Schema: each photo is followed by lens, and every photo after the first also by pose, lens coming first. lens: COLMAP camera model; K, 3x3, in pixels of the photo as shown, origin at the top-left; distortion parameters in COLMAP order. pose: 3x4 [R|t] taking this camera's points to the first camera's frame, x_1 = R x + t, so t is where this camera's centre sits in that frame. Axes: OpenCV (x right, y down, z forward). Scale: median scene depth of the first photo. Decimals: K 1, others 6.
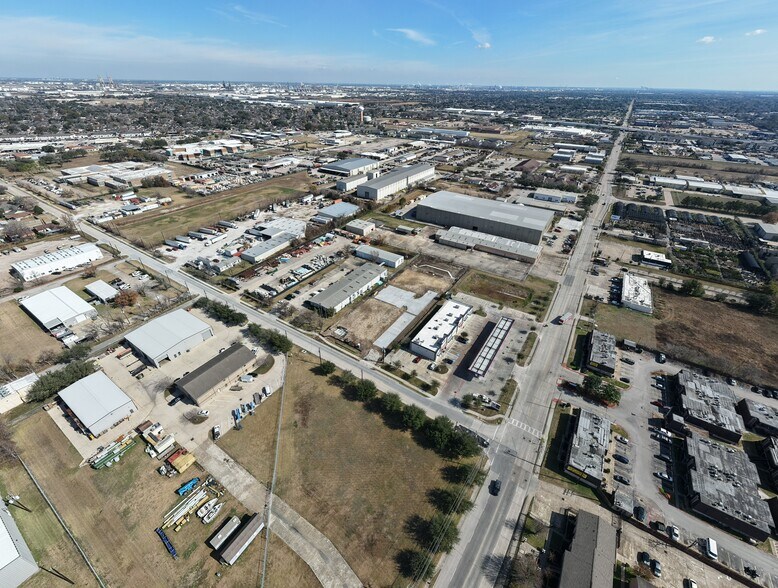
lens RADIAL K [[316.1, 0, 388.8], [0, 316.1, 305.7], [0, 0, 1]] dist [-0.000015, 0.000353]
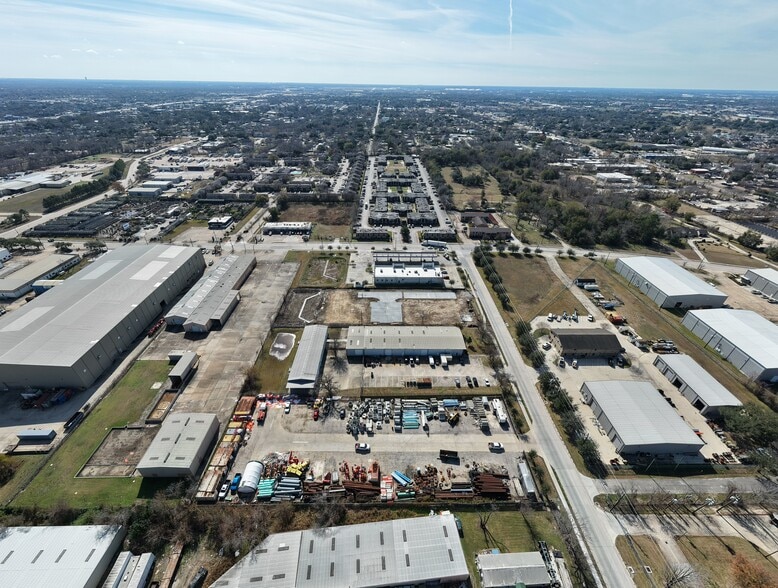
lens RADIAL K [[324.3, 0, 389.0], [0, 324.3, 294.0], [0, 0, 1]] dist [-0.000412, 0.000699]
pose [[-0.559275, -0.469212, 0.683412, -0.462452], [0.460440, 0.509717, 0.726762, -0.564157], [-0.689352, 0.721130, -0.069027, 0.769886]]
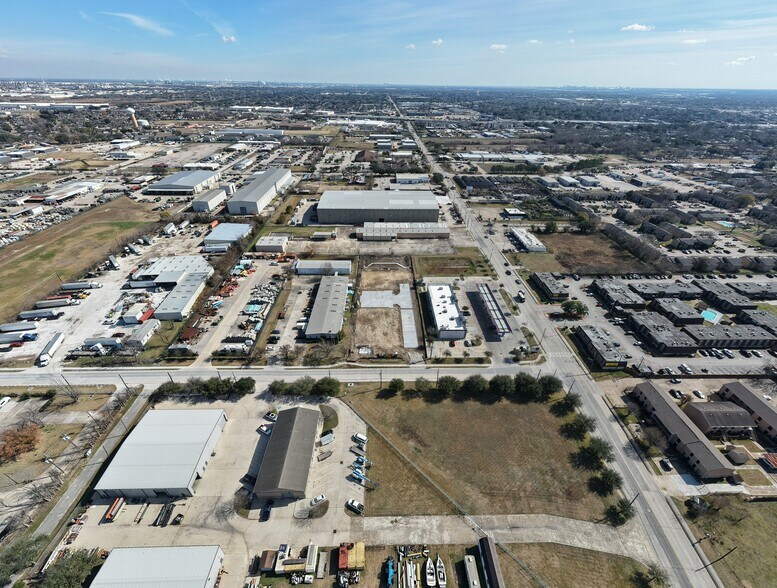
lens RADIAL K [[315.7, 0, 388.3], [0, 315.7, 305.7], [0, 0, 1]] dist [-0.000015, 0.000353]
pose [[0.824784, -0.328227, 0.460432, -0.310827], [0.324168, 0.941653, 0.090581, -0.066837], [-0.463299, 0.074547, 0.883061, 0.085075]]
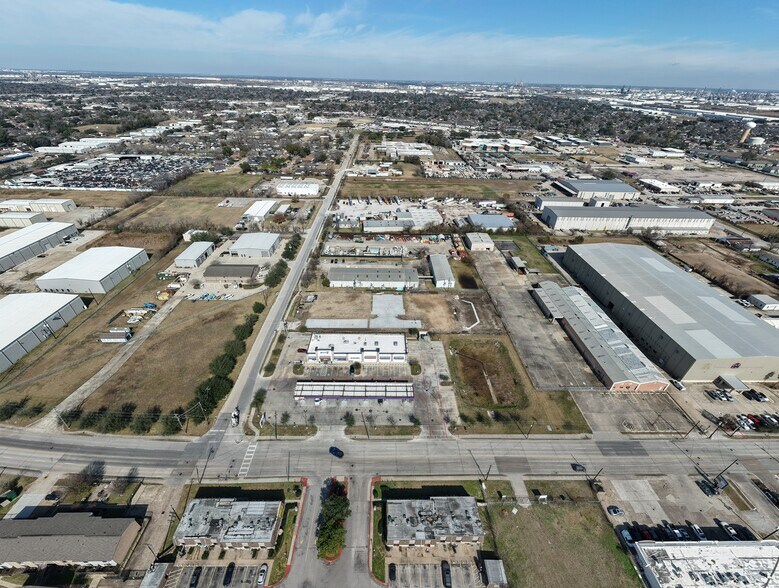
lens RADIAL K [[324.7, 0, 389.5], [0, 324.7, 294.0], [0, 0, 1]] dist [-0.000412, 0.000699]
pose [[0.559058, 0.459674, -0.690039, 0.503801], [-0.491054, 0.854150, 0.171154, -0.168322], [0.668072, 0.243162, 0.703244, 0.241218]]
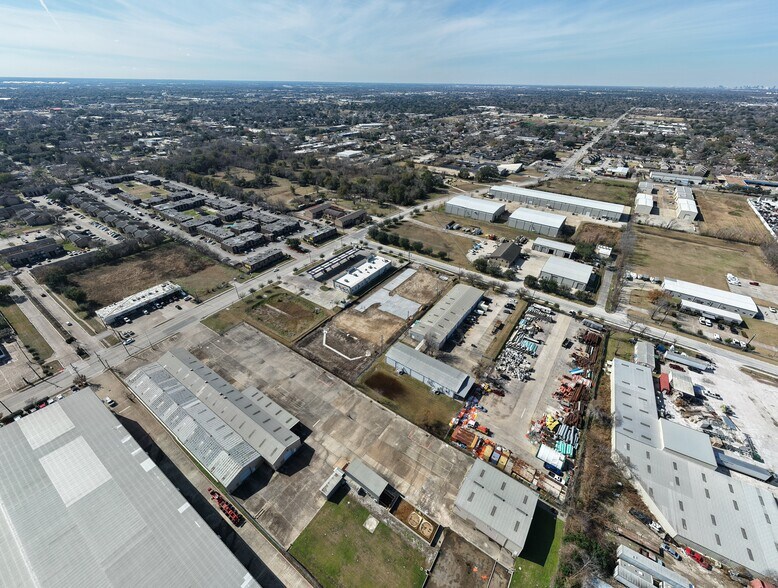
lens RADIAL K [[324.3, 0, 389.0], [0, 324.3, 294.0], [0, 0, 1]] dist [-0.000412, 0.000699]
pose [[-0.999273, -0.036598, 0.010646, 0.033725], [-0.003516, 0.366644, 0.930355, -0.717642], [-0.037953, 0.929641, -0.366507, 0.996704]]
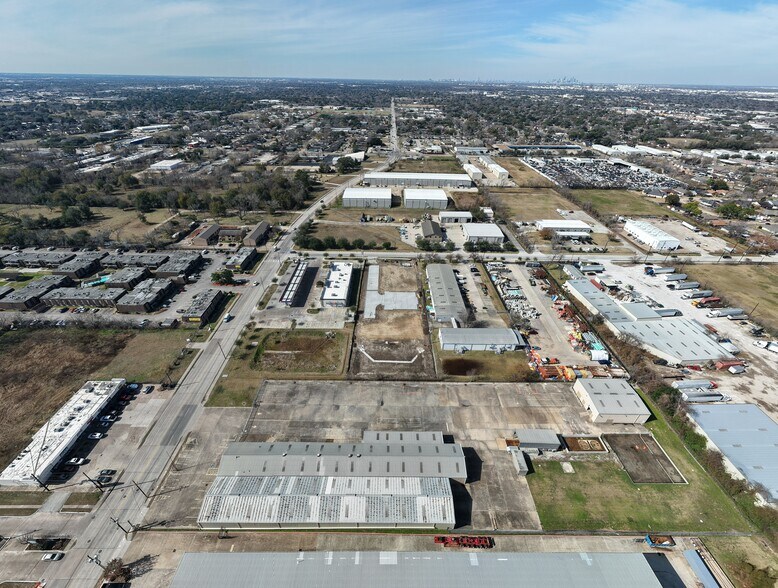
lens RADIAL K [[332.9, 0, 389.2], [0, 332.9, 280.0], [0, 0, 1]] dist [0.001425, 0.000851]
pose [[-0.836479, 0.261690, -0.481478, 0.393501], [-0.337199, 0.446791, 0.828659, -0.670613], [0.431972, 0.855509, -0.285490, 0.919724]]
